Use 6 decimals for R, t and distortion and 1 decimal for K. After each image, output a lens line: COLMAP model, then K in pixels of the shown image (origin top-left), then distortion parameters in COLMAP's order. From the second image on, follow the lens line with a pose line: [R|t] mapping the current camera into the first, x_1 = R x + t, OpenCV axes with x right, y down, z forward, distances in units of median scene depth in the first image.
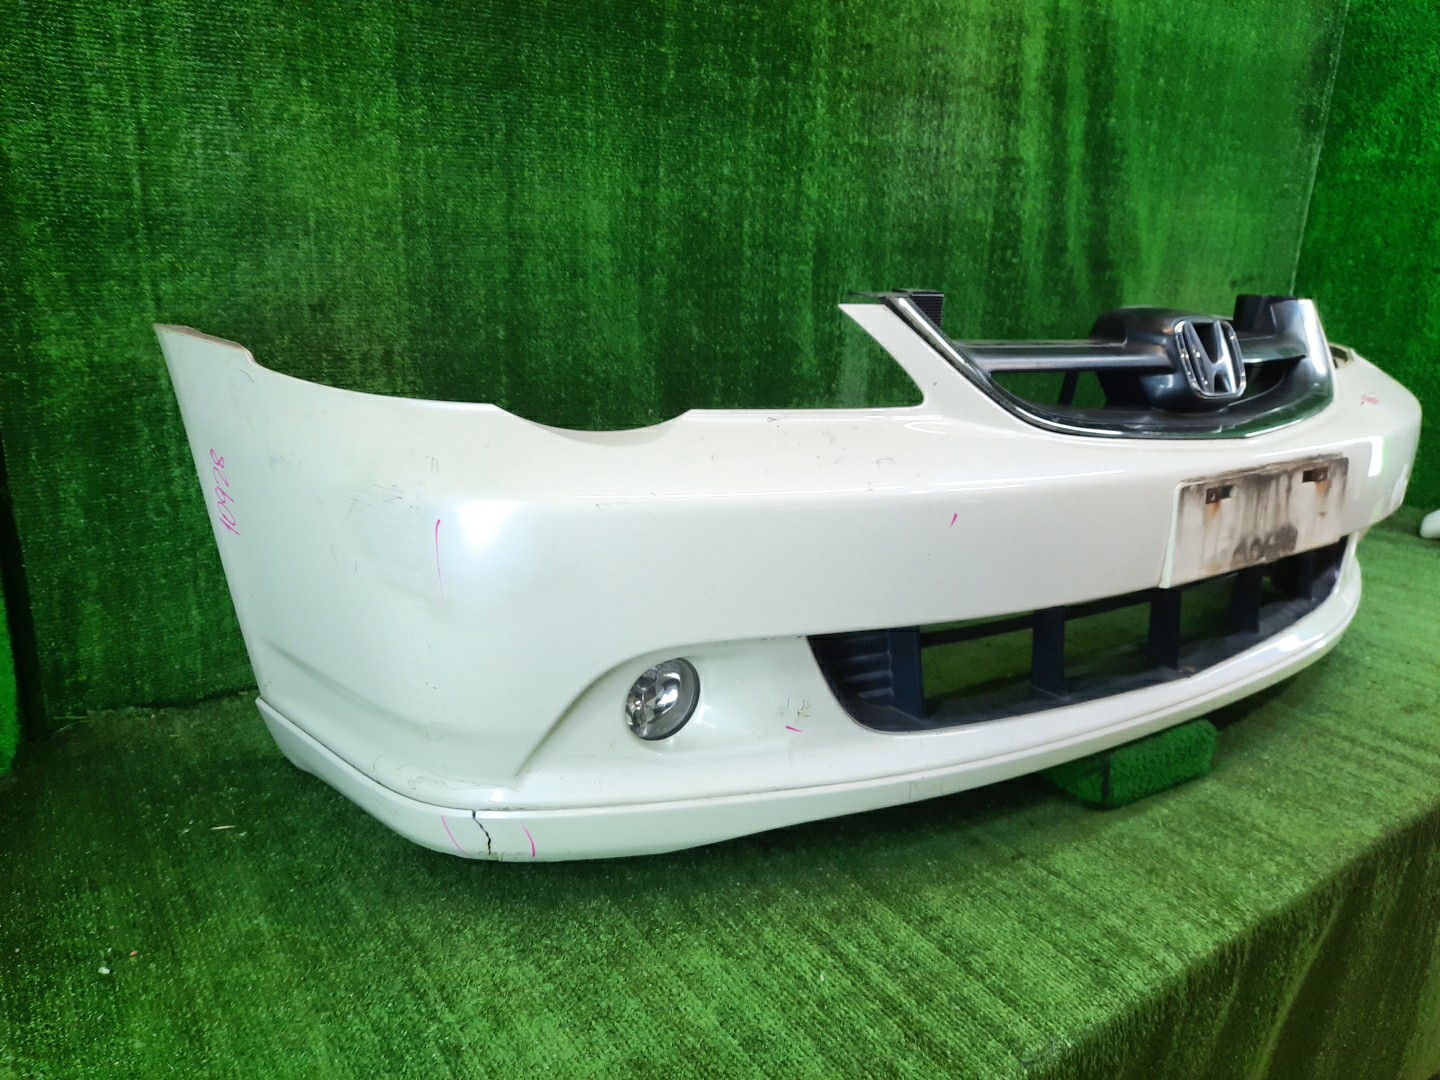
lens RADIAL K [[1033.8, 0, 713.5], [0, 1033.8, 542.6], [0, 0, 1]] dist [0.046803, -0.057377]
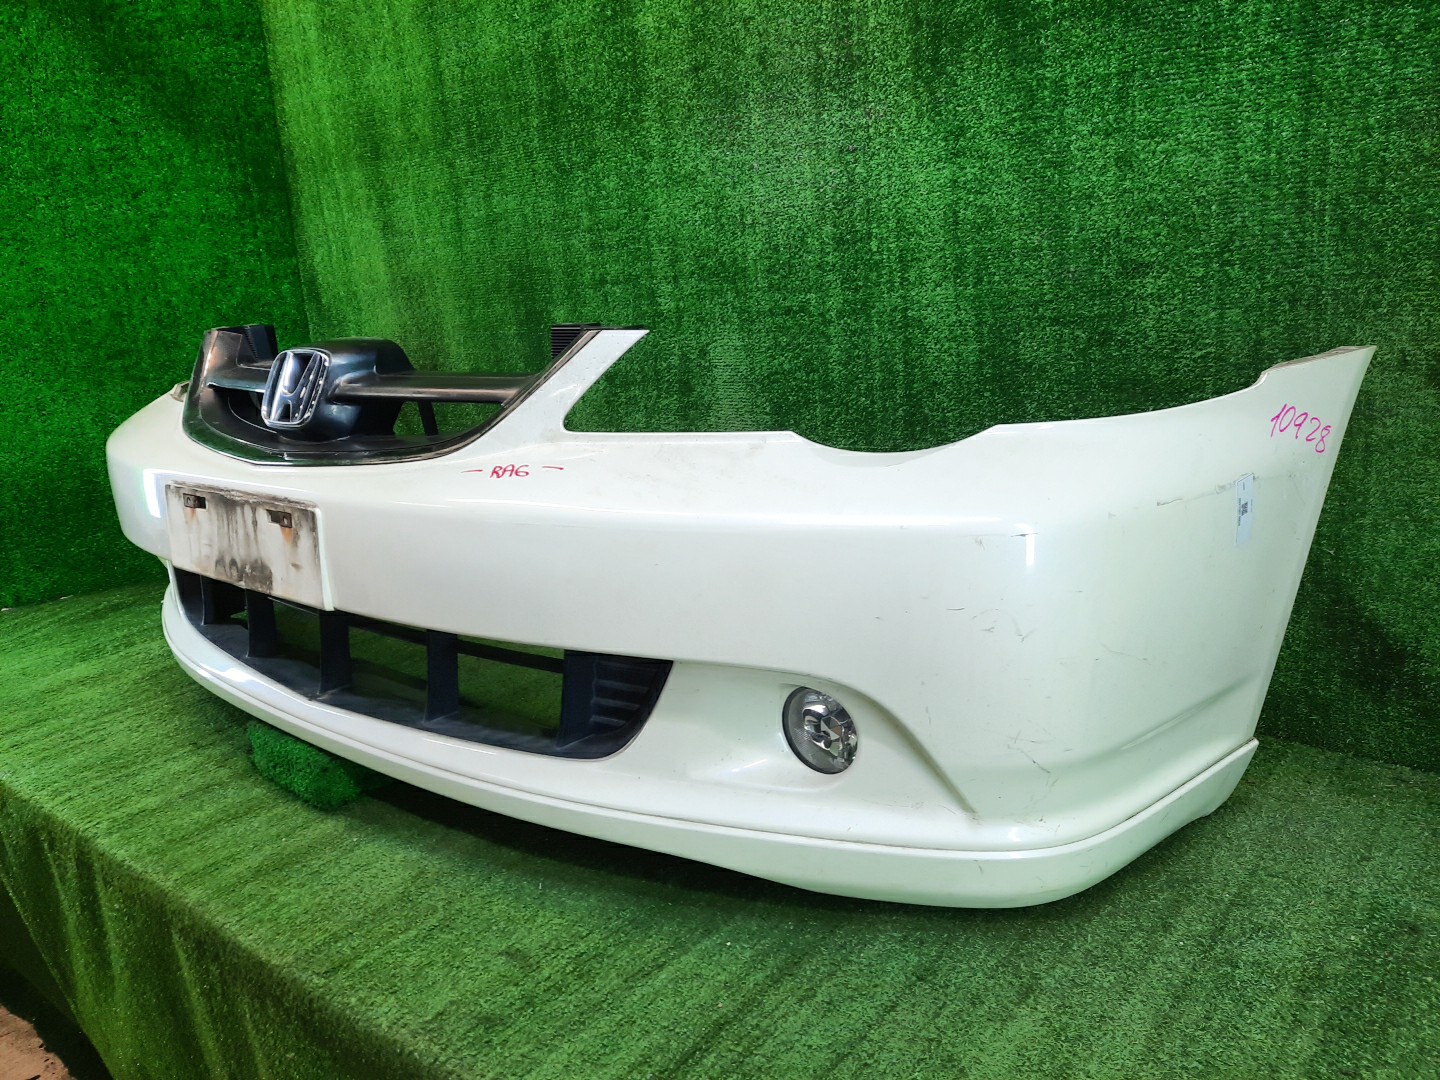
lens RADIAL K [[1033.8, 0, 713.5], [0, 1033.8, 542.6], [0, 0, 1]] dist [0.046803, -0.057377]
pose [[0.274909, 0.186509, -0.943207, 1.559571], [-0.213131, 0.968420, 0.129375, -0.245563], [0.937550, 0.165461, 0.305978, 1.079156]]
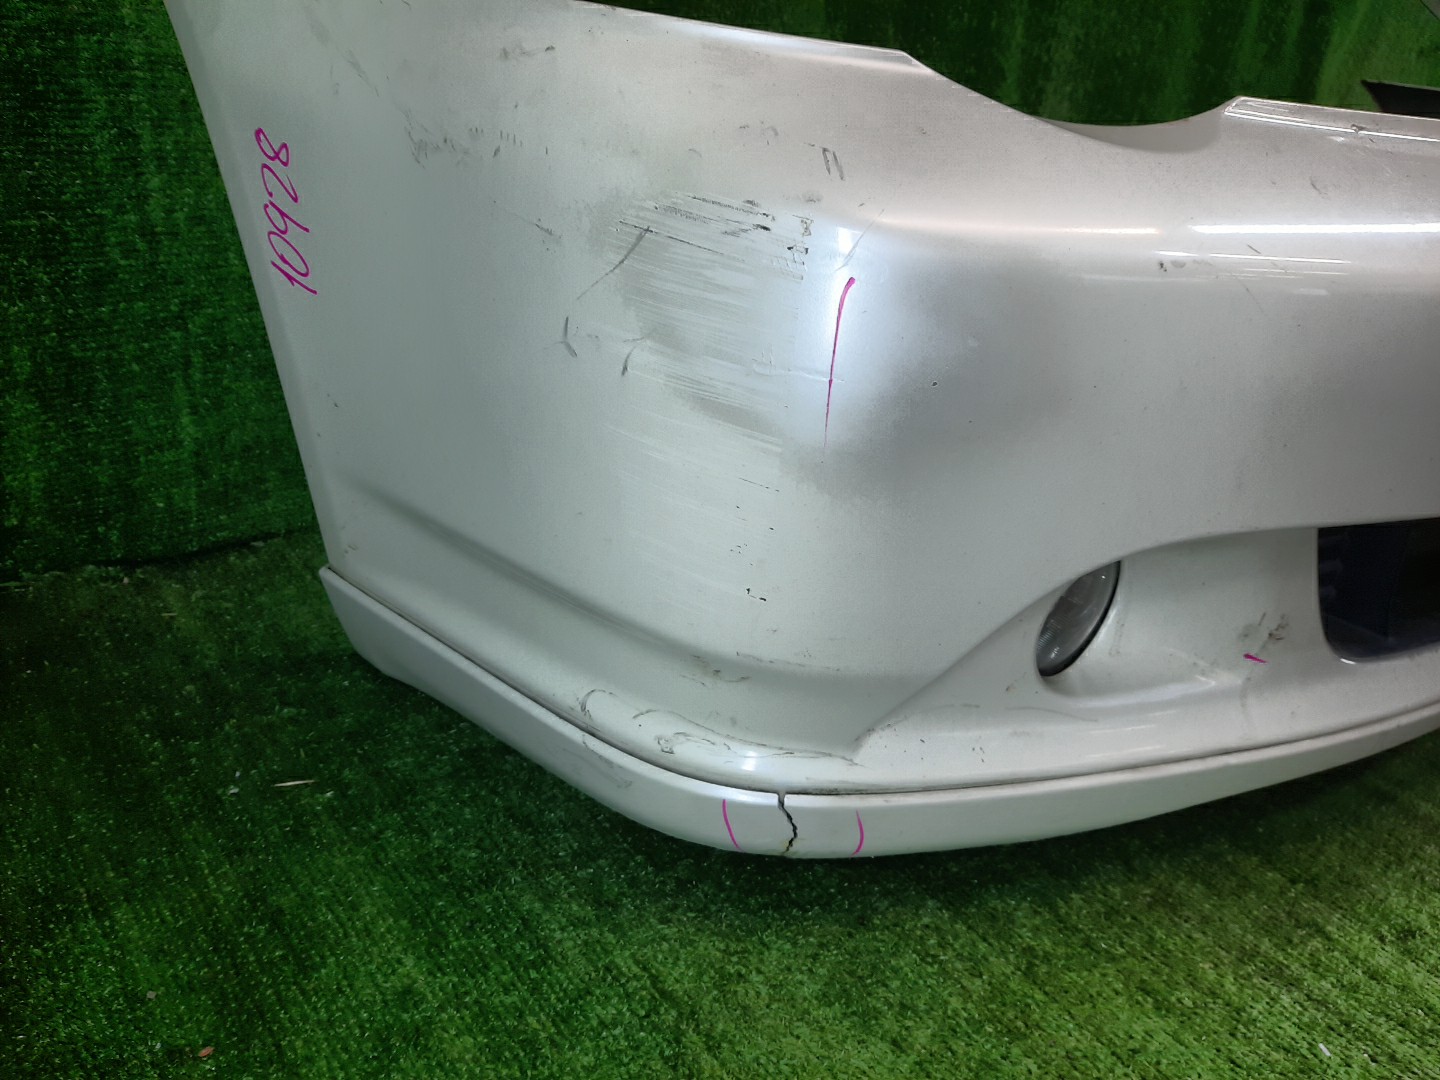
lens RADIAL K [[1062.3, 0, 720.0], [0, 1062.3, 540.0], [0, 0, 1]] dist [0.007670, -0.009191]
pose [[0.993226, 0.028189, 0.112727, -0.268212], [-0.048128, 0.982800, 0.178291, 0.008960], [-0.105762, -0.182508, 0.977499, 0.352821]]
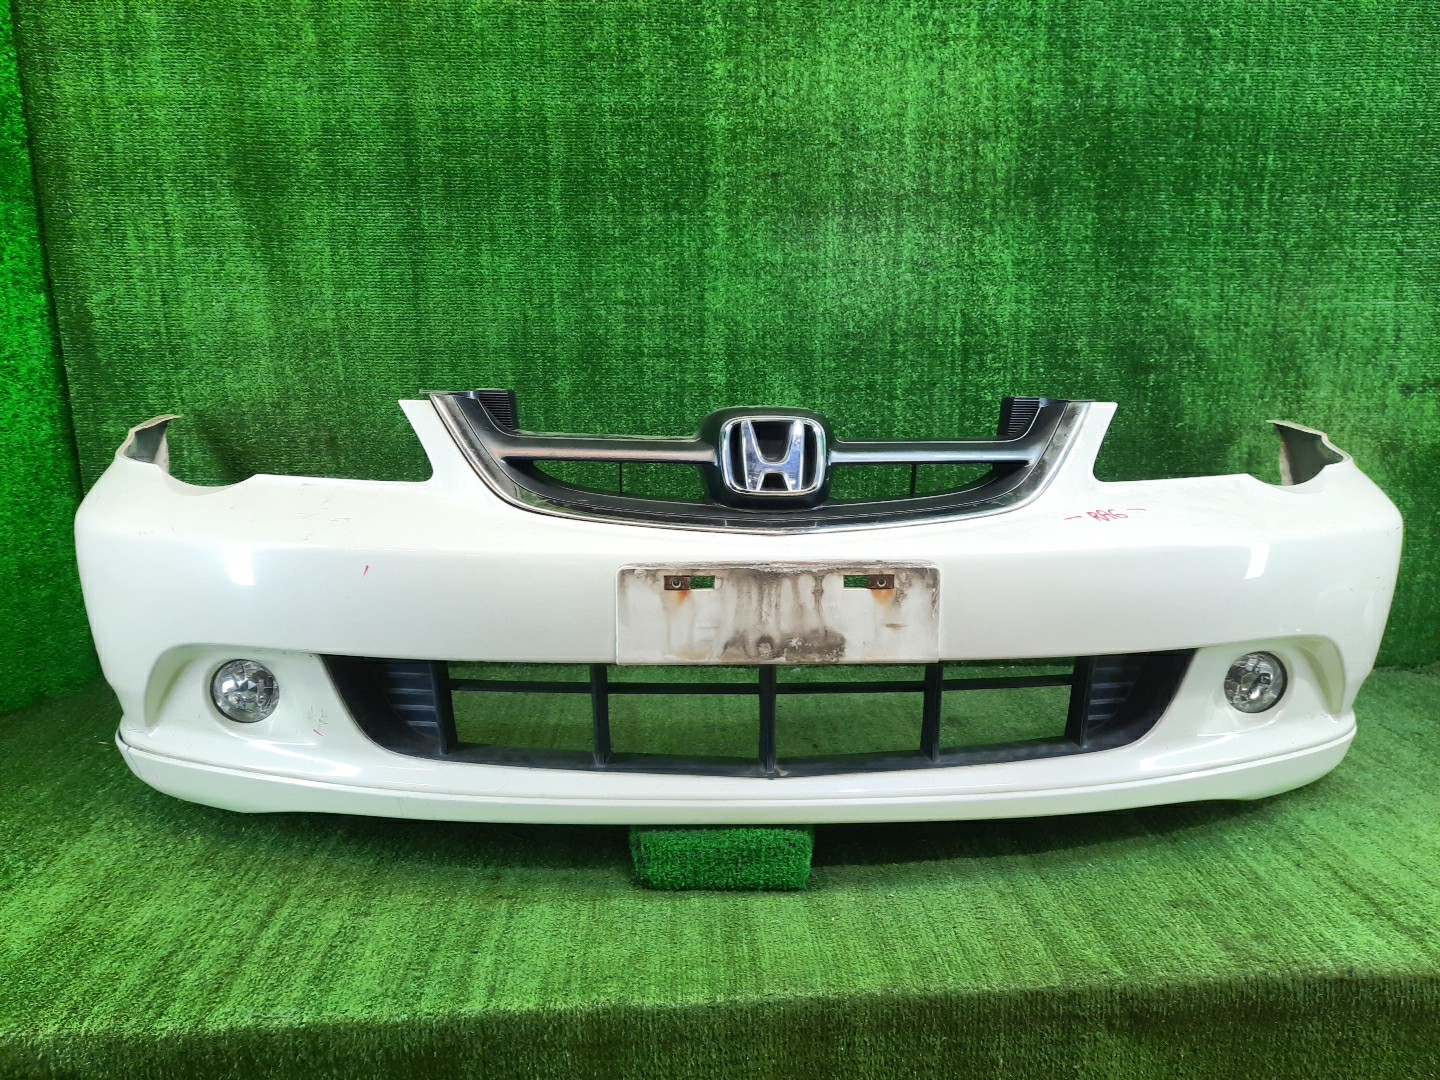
lens RADIAL K [[1033.8, 0, 713.5], [0, 1033.8, 542.6], [0, 0, 1]] dist [0.046803, -0.057377]
pose [[0.848889, 0.071501, -0.523713, 0.941537], [-0.127308, 0.989298, -0.071289, -0.014765], [0.513011, 0.127189, 0.848907, 0.128222]]
